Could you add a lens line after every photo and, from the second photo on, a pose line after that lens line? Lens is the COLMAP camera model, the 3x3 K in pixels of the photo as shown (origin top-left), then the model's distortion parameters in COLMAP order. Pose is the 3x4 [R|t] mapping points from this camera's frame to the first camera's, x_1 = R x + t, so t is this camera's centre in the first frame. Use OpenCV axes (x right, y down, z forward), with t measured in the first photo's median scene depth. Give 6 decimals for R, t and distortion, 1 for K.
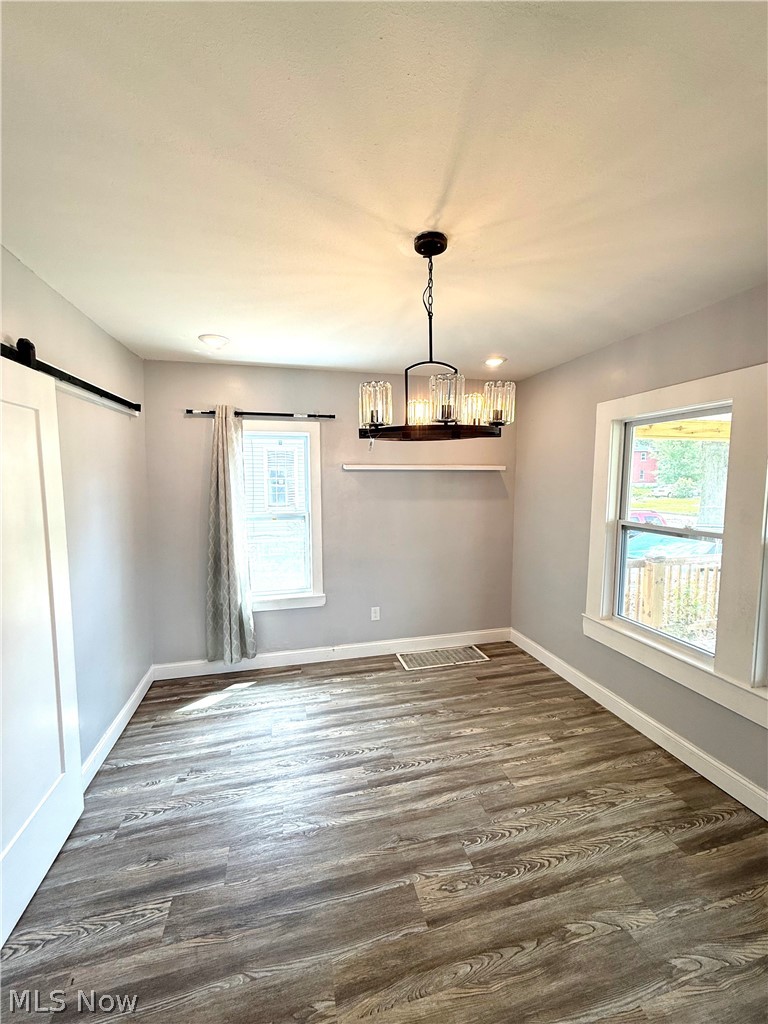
lens RADIAL K [[407.7, 0, 387.4], [0, 407.7, 512.4], [0, 0, 1]] dist [-0.001433, 0.000145]
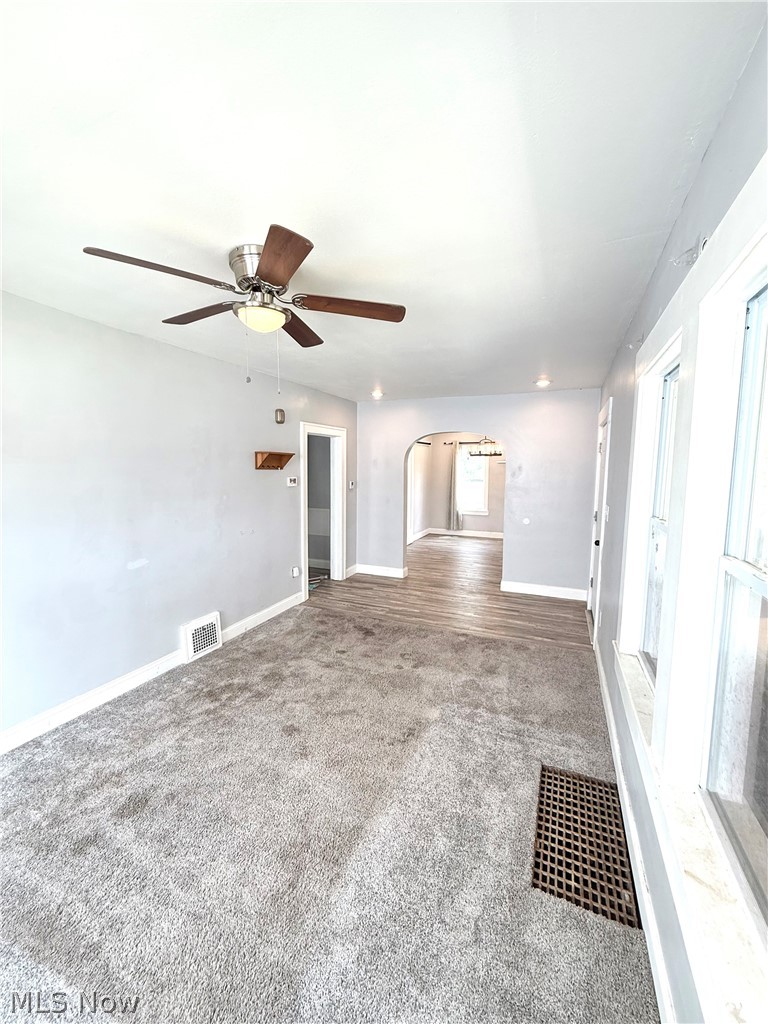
lens RADIAL K [[407.7, 0, 384.9], [0, 407.7, 509.6], [0, 0, 1]] dist [-0.001433, 0.000145]
pose [[0.786443, 0.075148, -0.613075, 0.955870], [-0.065056, 0.997128, 0.038771, 0.144074], [0.614228, 0.009393, 0.789073, -1.509244]]
